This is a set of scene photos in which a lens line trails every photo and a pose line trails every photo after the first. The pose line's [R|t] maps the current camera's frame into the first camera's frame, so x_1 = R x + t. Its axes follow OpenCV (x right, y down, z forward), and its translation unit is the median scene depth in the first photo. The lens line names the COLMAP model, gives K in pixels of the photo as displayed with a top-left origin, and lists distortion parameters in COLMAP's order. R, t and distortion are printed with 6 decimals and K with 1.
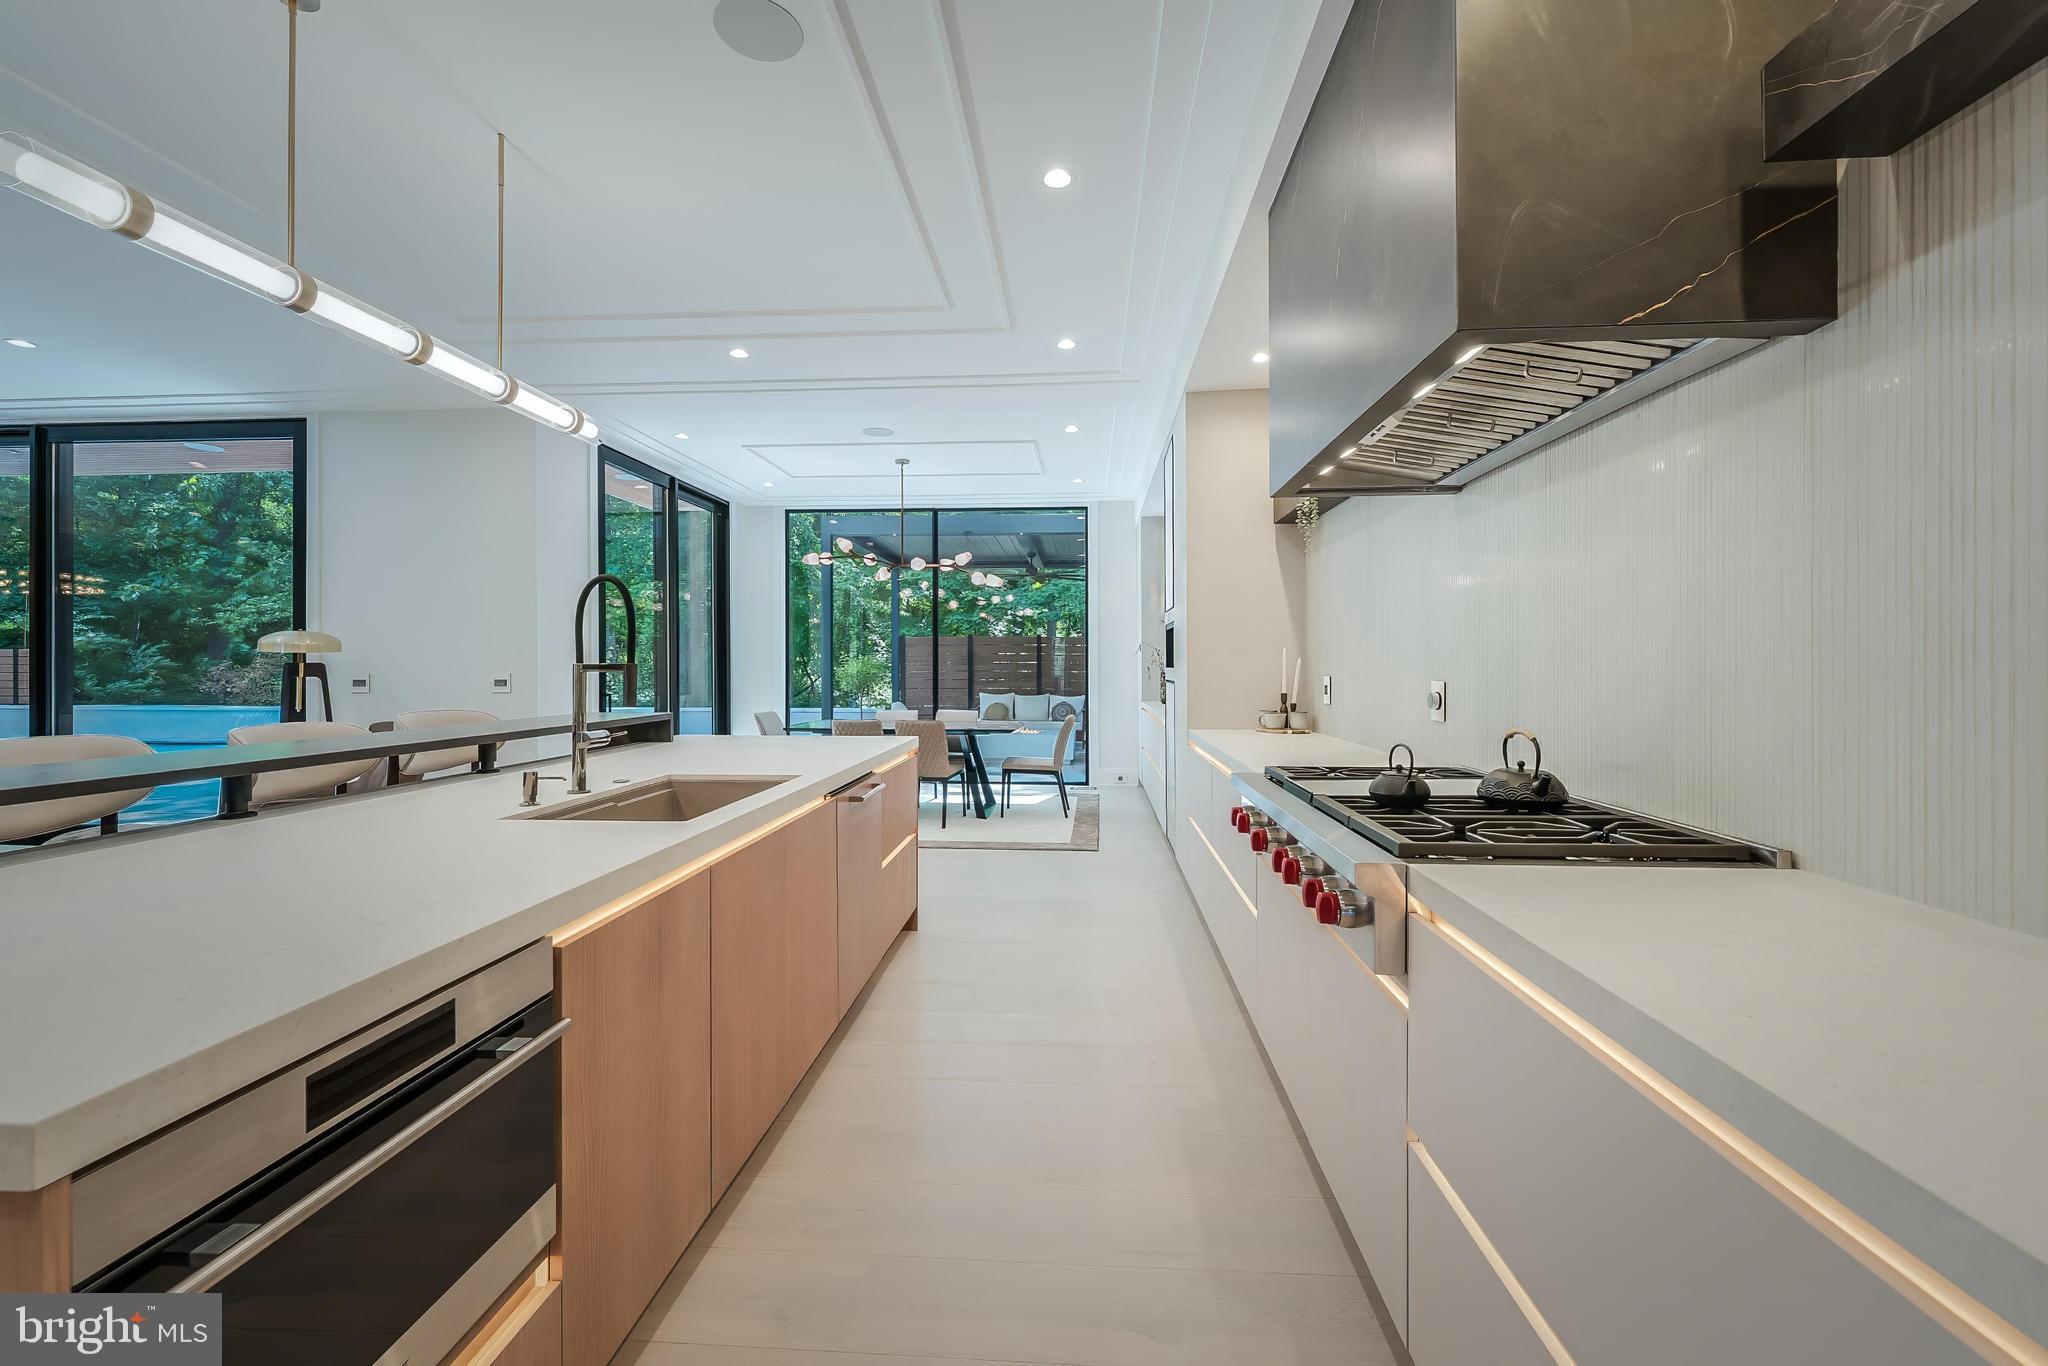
lens RADIAL K [[825.9, 0, 1028.7], [0, 825.9, 675.3], [0, 0, 1]] dist [-0.000968, -0.000109]
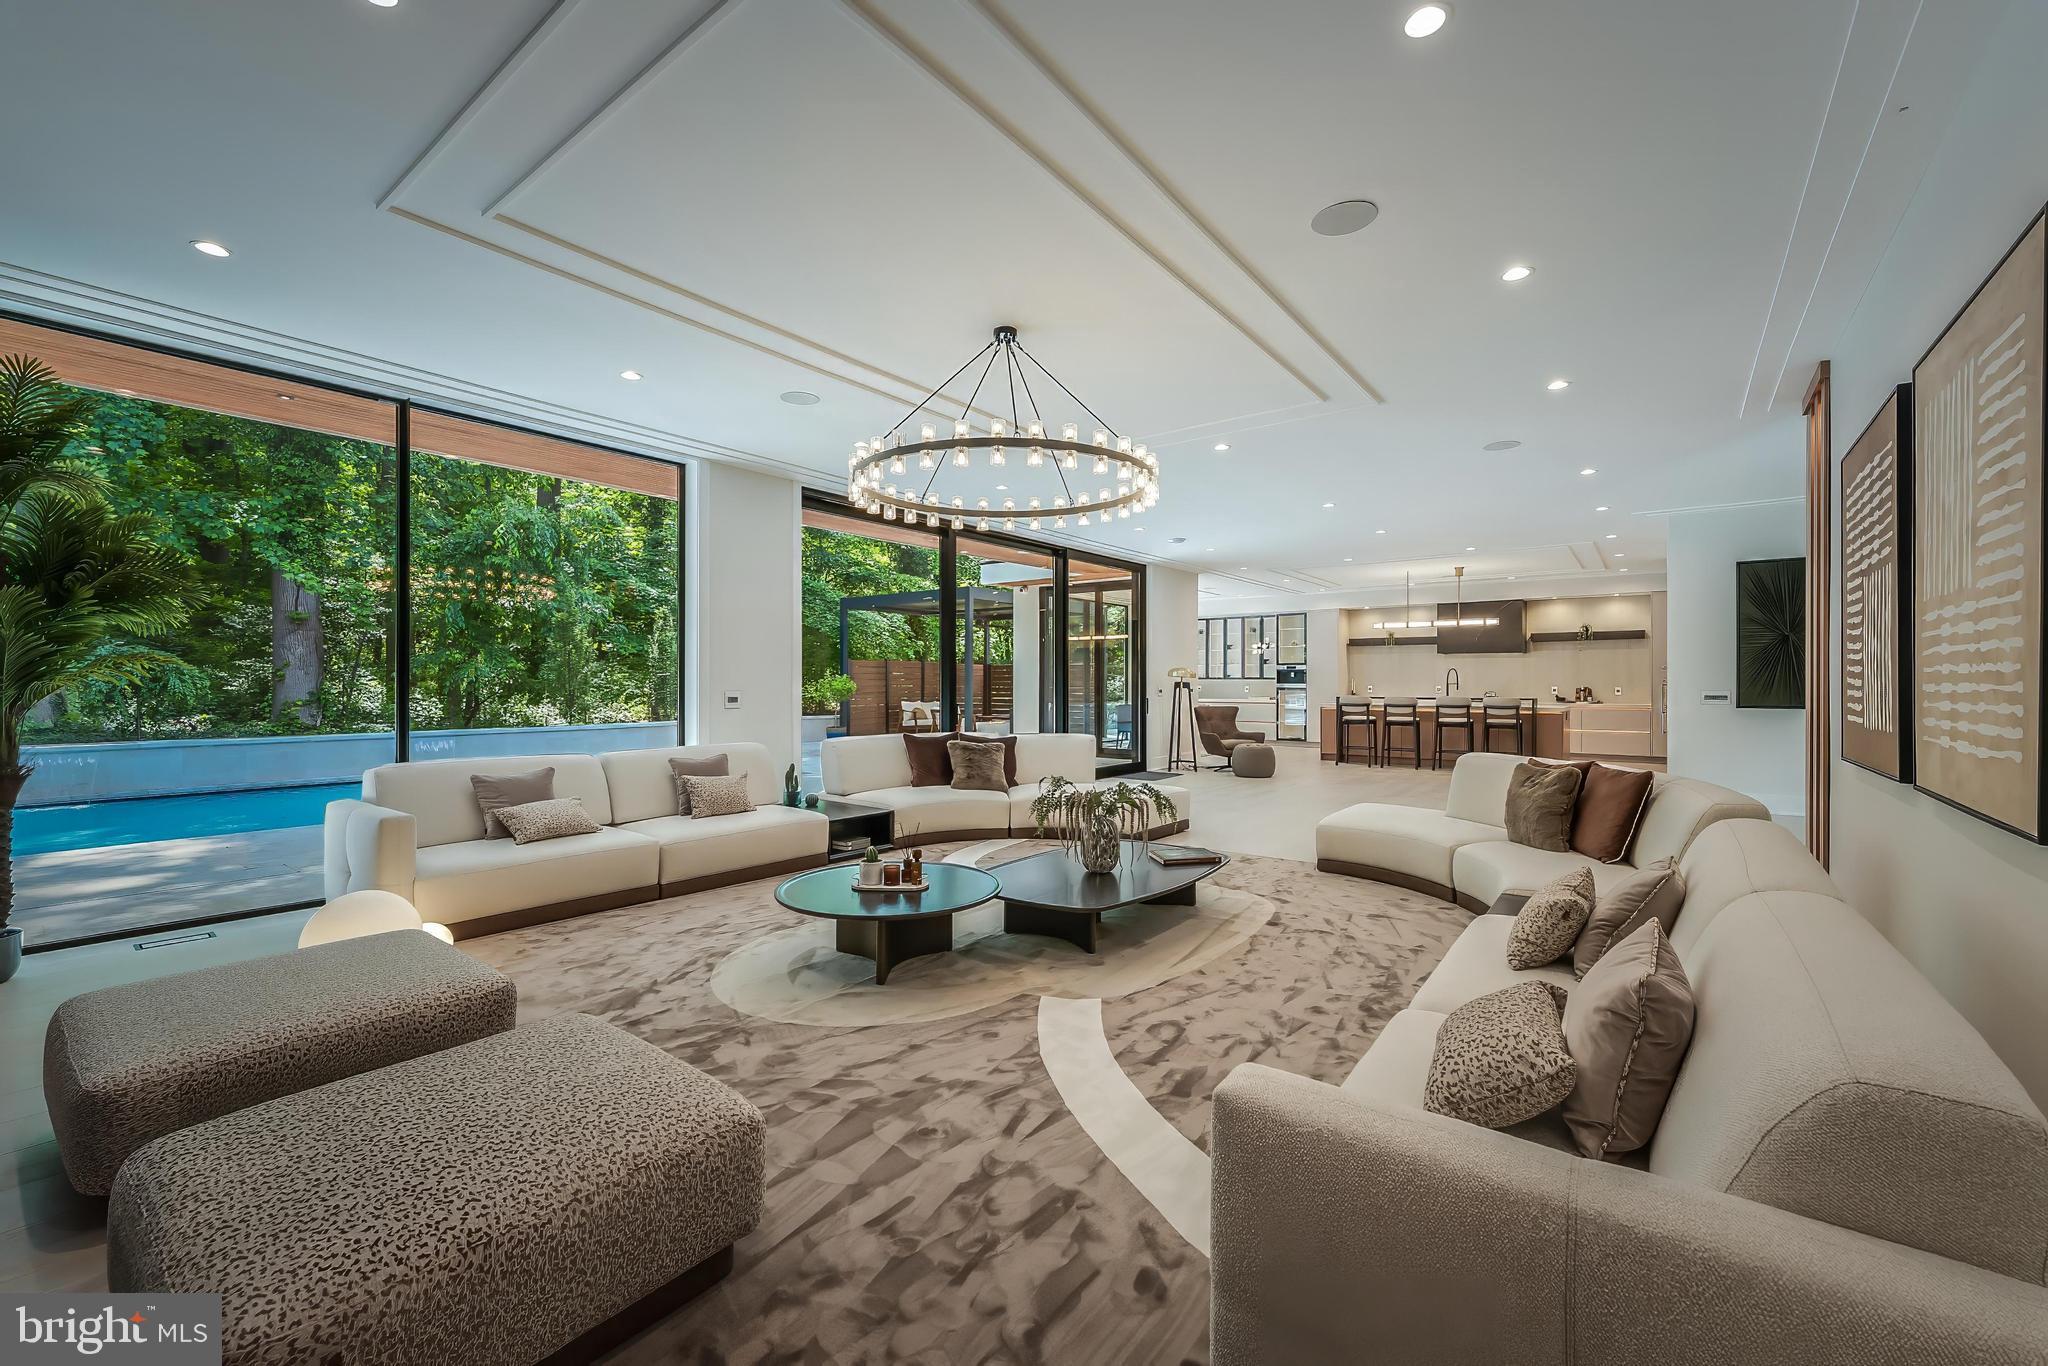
lens RADIAL K [[825.9, 0, 1028.7], [0, 825.9, 675.3], [0, 0, 1]] dist [-0.000968, -0.000109]
pose [[0.554475, 0.003389, 0.832194, -2.005502], [0.009422, 0.999902, -0.010350, -0.011864], [-0.832147, 0.013580, 0.554389, 0.065316]]
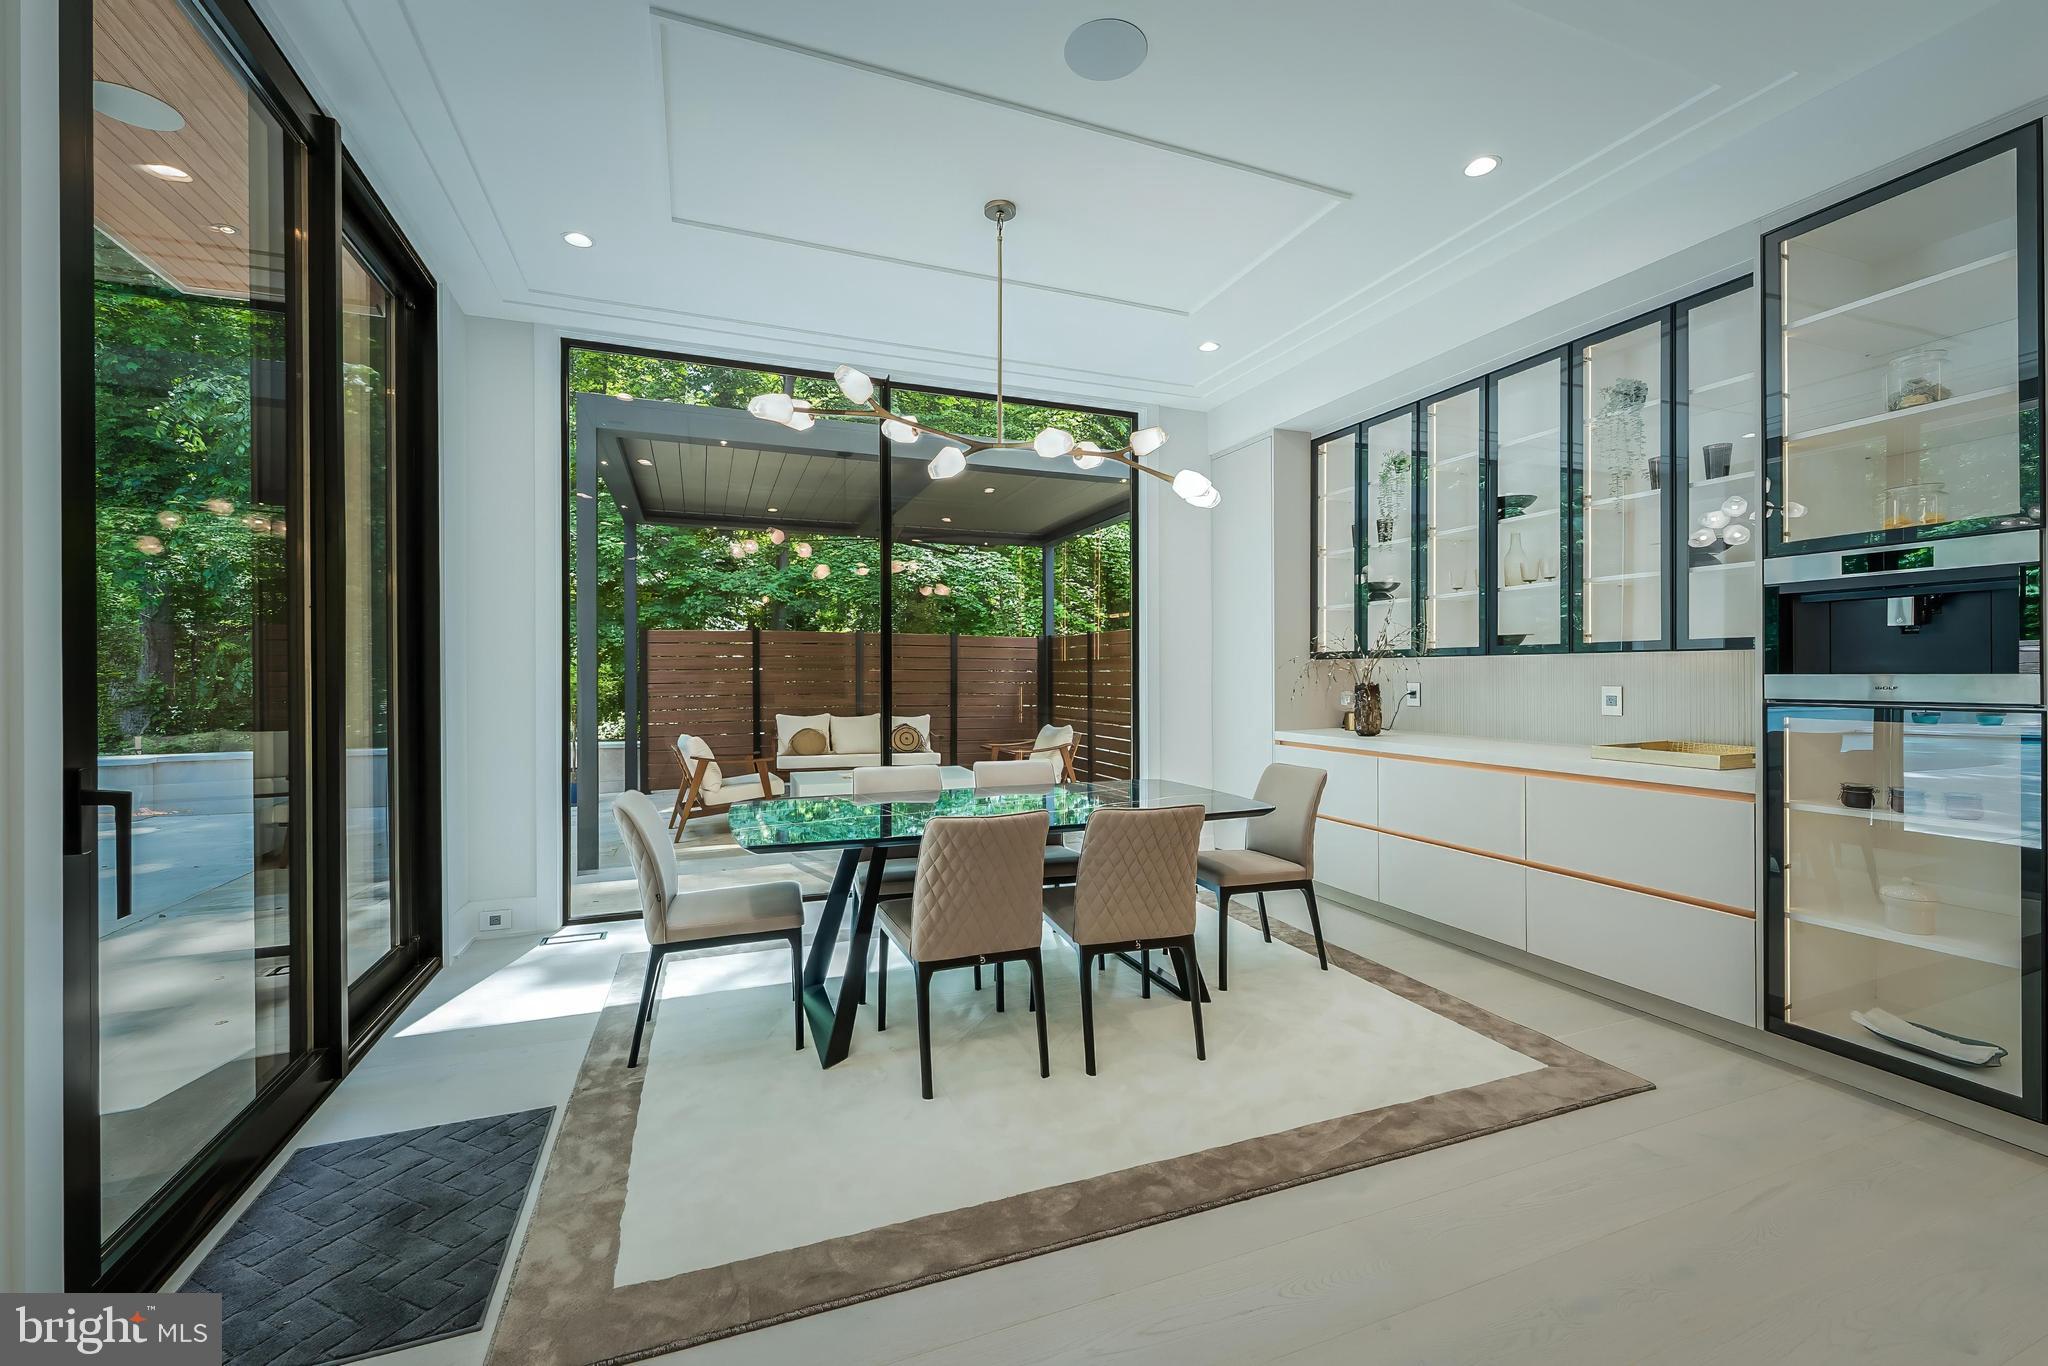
lens RADIAL K [[834.4, 0, 1033.4], [0, 834.4, 675.0], [0, 0, 1]] dist [-0.001249, -0.000255]
pose [[0.900644, -0.003715, 0.434541, -0.299241], [0.008459, 0.999924, -0.008984, -0.005547], [-0.434475, 0.011767, 0.900607, 0.535597]]
